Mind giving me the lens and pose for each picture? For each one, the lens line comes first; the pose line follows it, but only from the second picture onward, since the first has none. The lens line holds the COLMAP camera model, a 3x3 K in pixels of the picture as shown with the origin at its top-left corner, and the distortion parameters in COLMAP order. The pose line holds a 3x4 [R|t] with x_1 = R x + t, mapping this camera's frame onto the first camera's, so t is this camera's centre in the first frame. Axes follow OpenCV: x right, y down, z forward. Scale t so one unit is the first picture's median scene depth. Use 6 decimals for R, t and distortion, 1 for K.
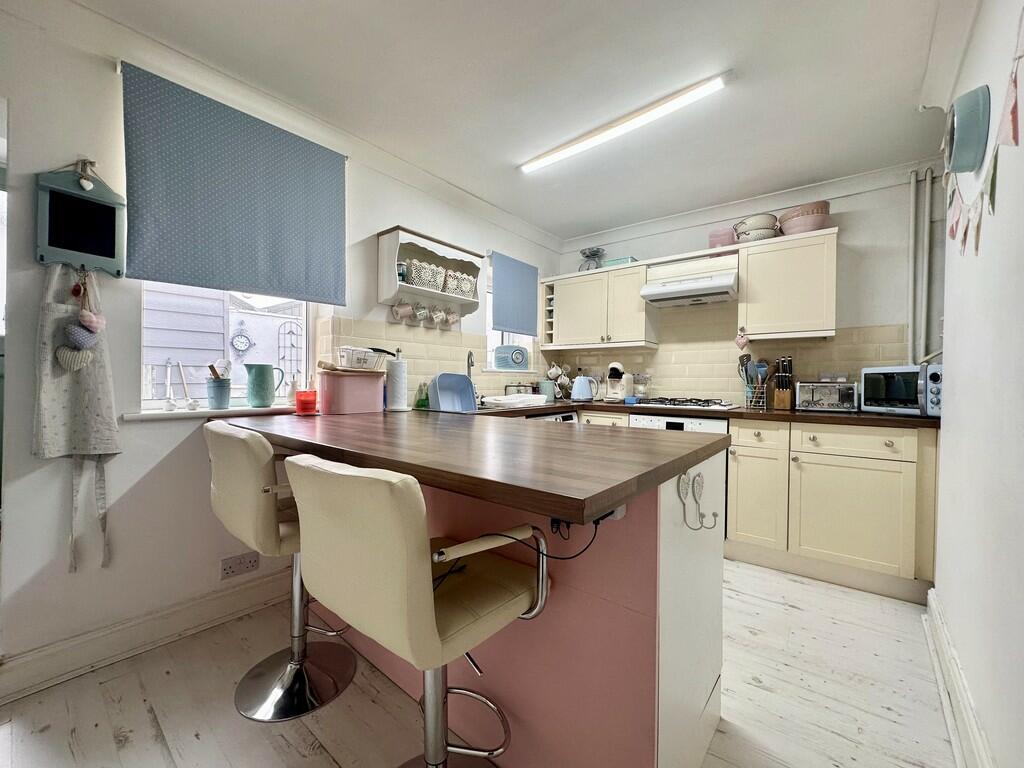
lens RADIAL K [[416.7, 0, 512.8], [0, 416.7, 384.2], [0, 0, 1]] dist [-0.001483, -0.000569]
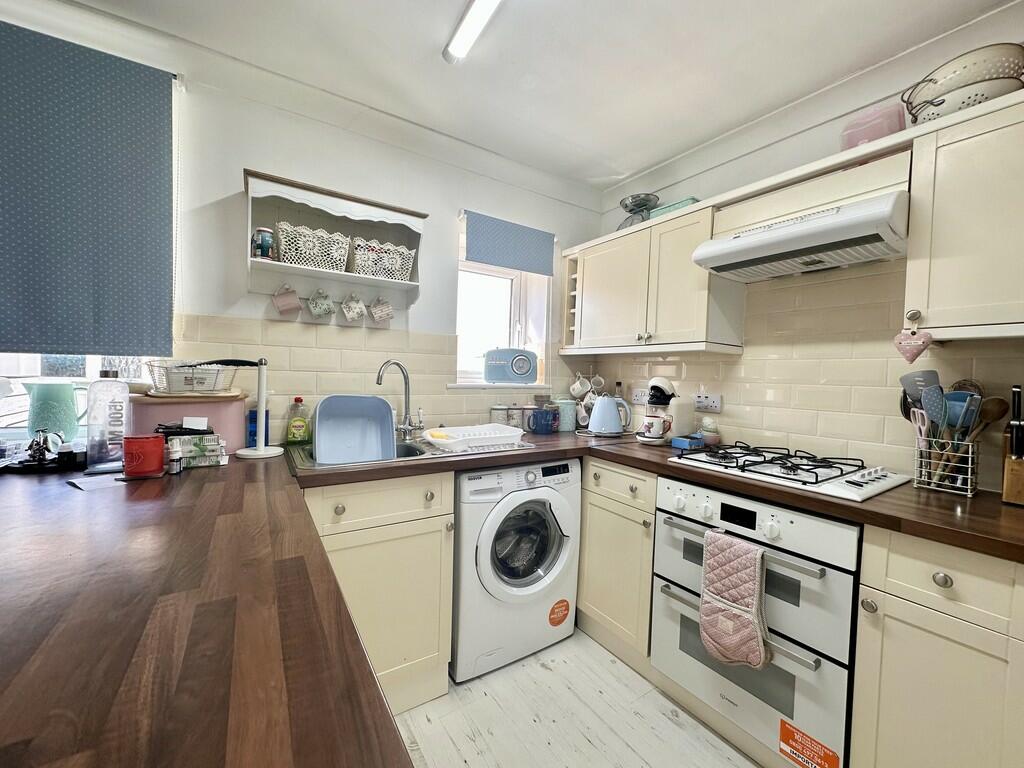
lens RADIAL K [[416.7, 0, 510.2], [0, 416.7, 383.7], [0, 0, 1]] dist [-0.001483, -0.000569]
pose [[0.948960, 0.023778, -0.314498, 0.275042], [-0.021075, 0.999706, 0.011994, -0.054520], [0.314691, -0.004754, 0.949182, 0.431398]]
